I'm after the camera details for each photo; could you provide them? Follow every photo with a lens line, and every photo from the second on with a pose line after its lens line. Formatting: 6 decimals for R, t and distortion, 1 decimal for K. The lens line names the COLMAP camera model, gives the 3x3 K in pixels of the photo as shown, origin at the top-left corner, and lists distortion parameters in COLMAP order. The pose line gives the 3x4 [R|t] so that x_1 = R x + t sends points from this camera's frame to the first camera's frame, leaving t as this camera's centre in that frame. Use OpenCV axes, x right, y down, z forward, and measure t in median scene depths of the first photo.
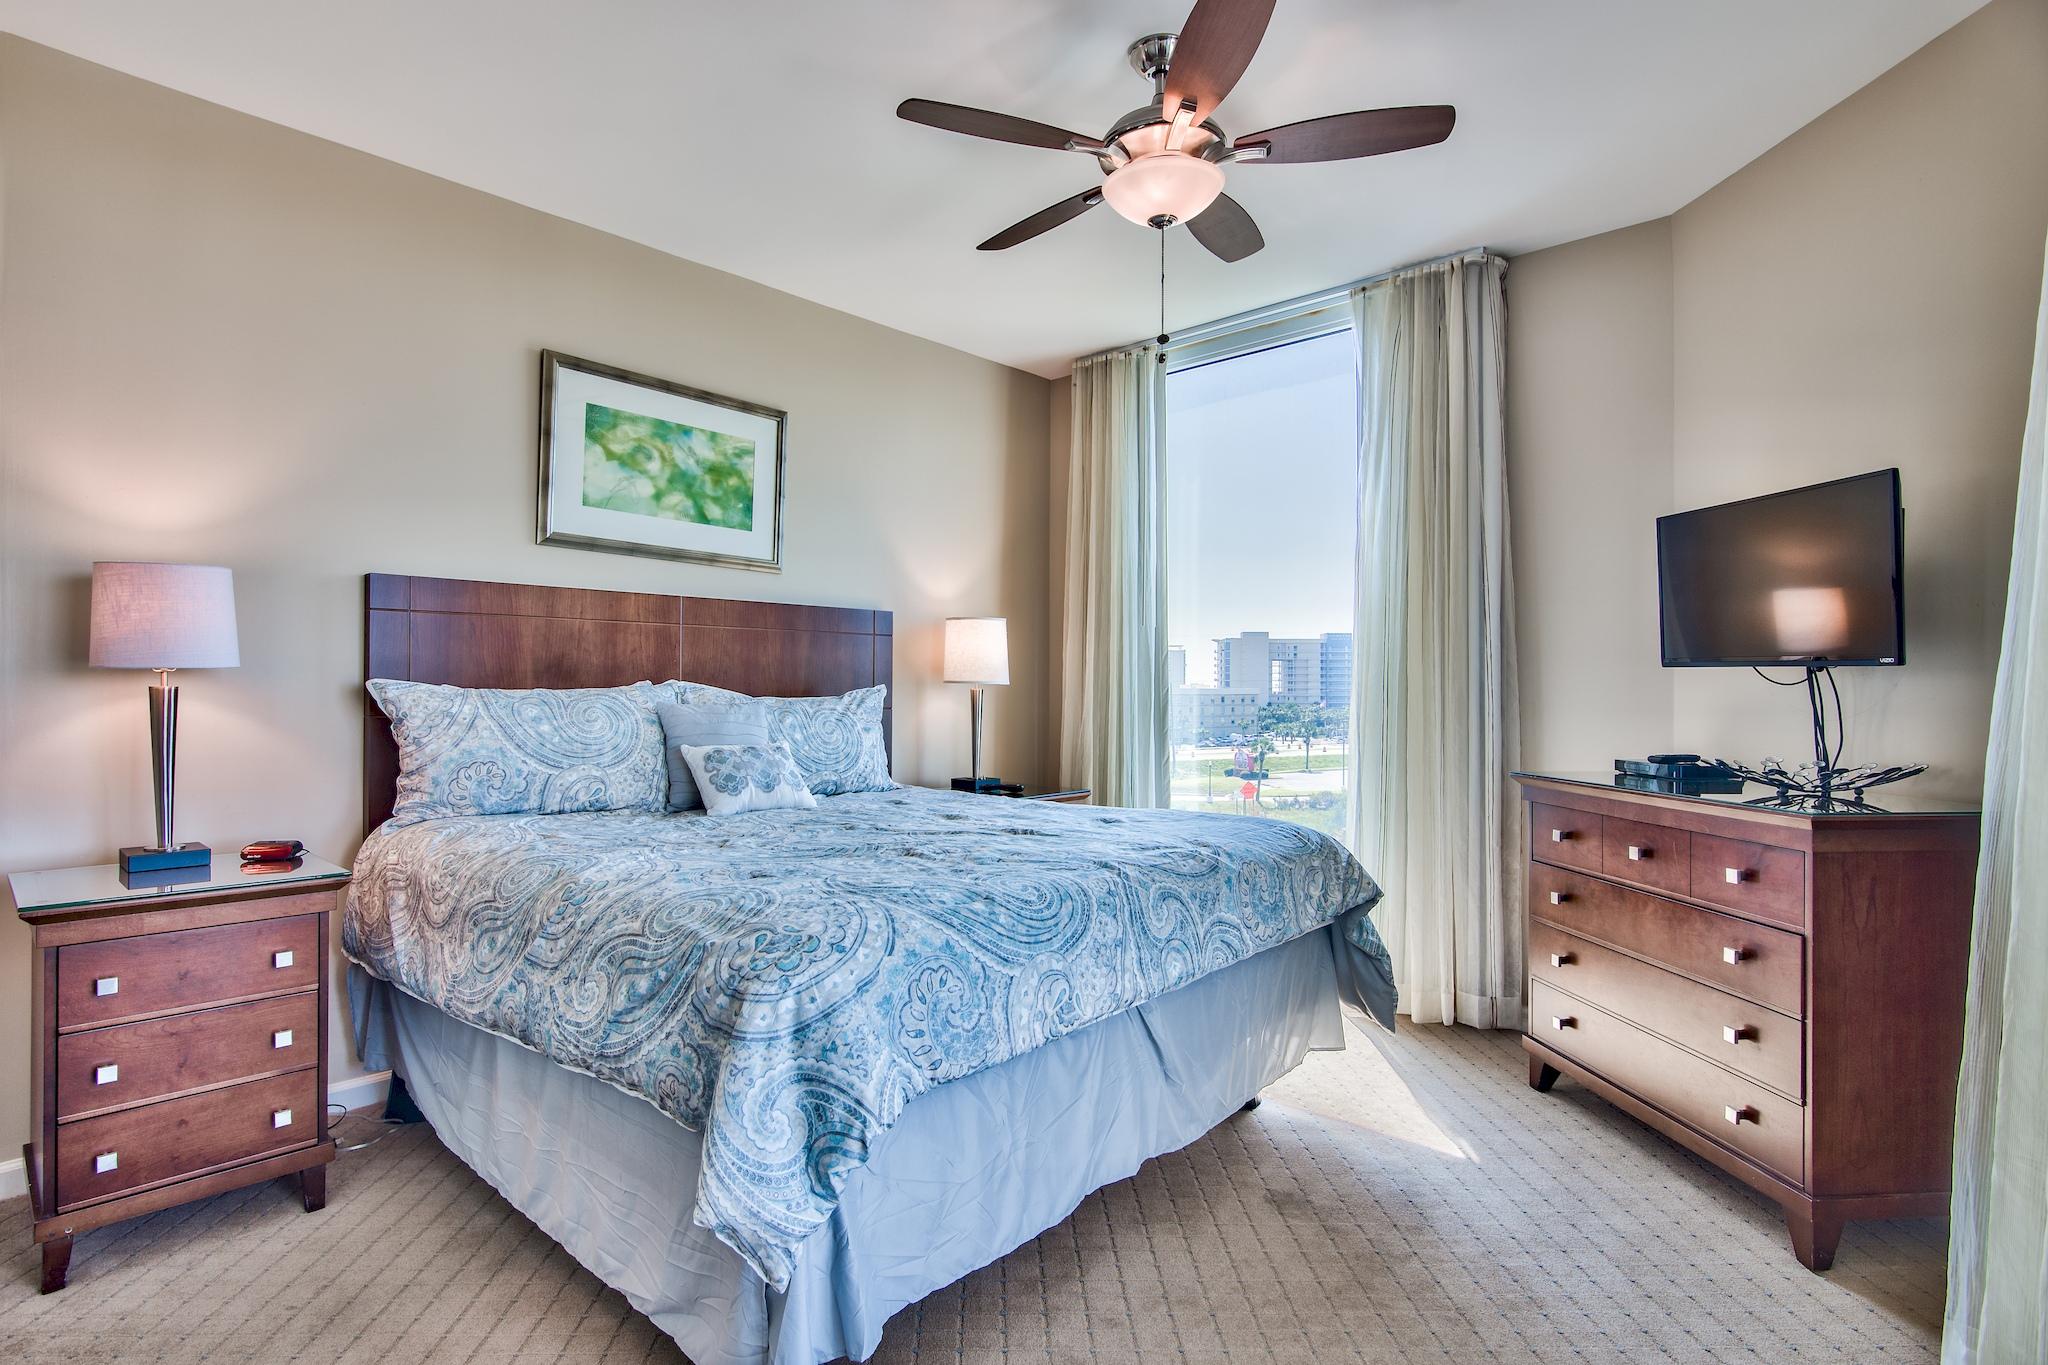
lens RADIAL K [[1021.7, 0, 1013.5], [0, 1021.7, 707.0], [0, 0, 1]] dist [-0.002495, -0.001403]
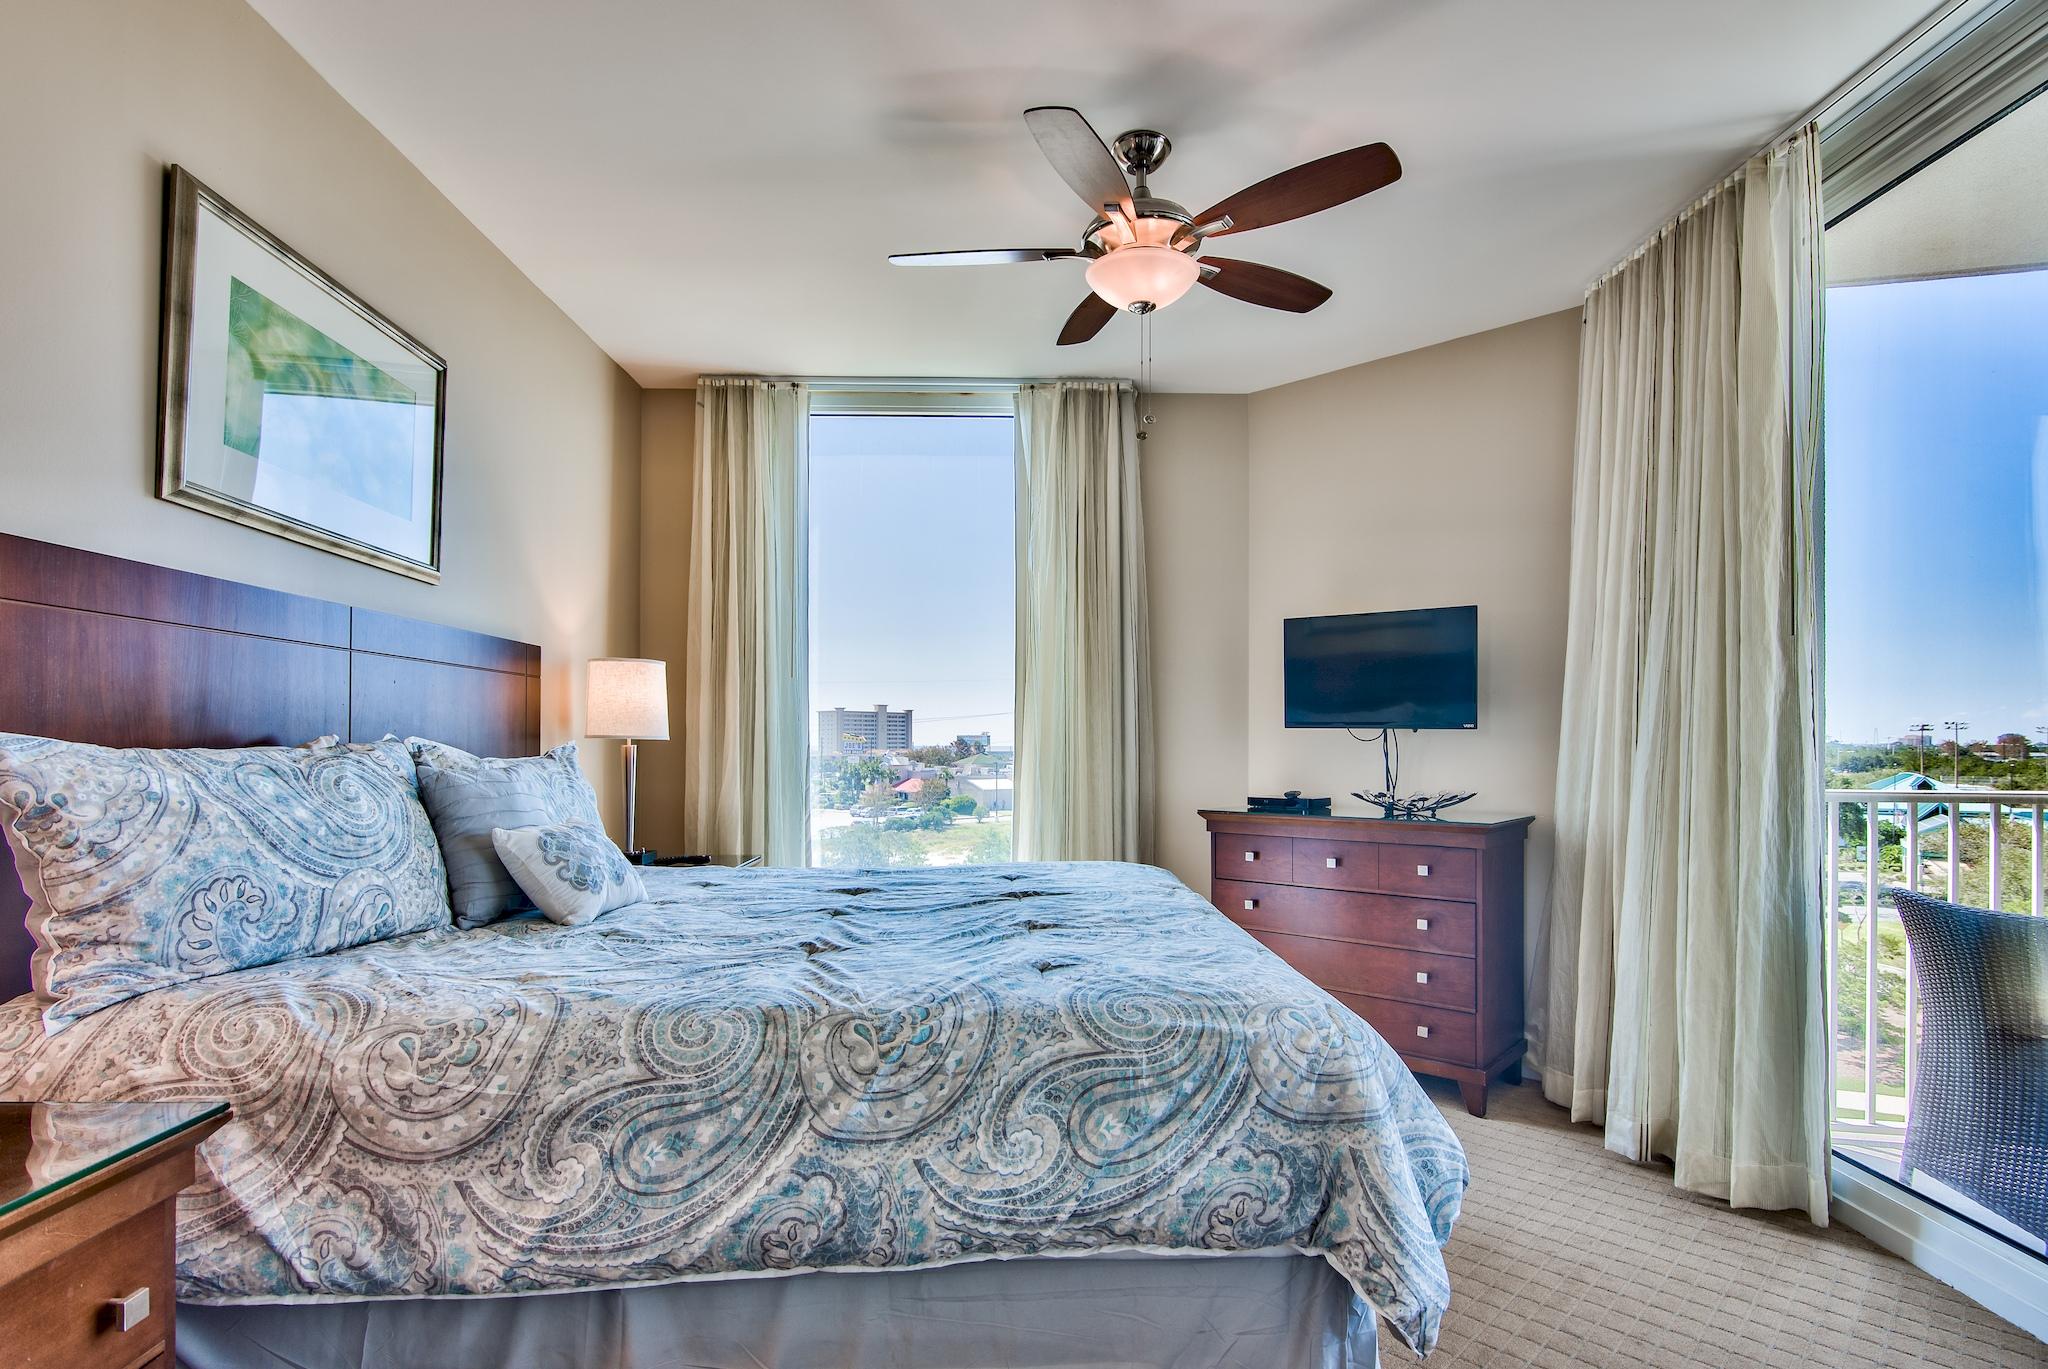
lens RADIAL K [[1012.7, 0, 1028.0], [0, 1012.7, 758.6], [0, 0, 1]] dist [-0.004256, -0.000799]
pose [[0.714293, -0.012341, 0.699738, -0.593663], [0.013960, 0.999897, 0.003385, -0.008045], [-0.699707, 0.007350, 0.714392, 0.286252]]
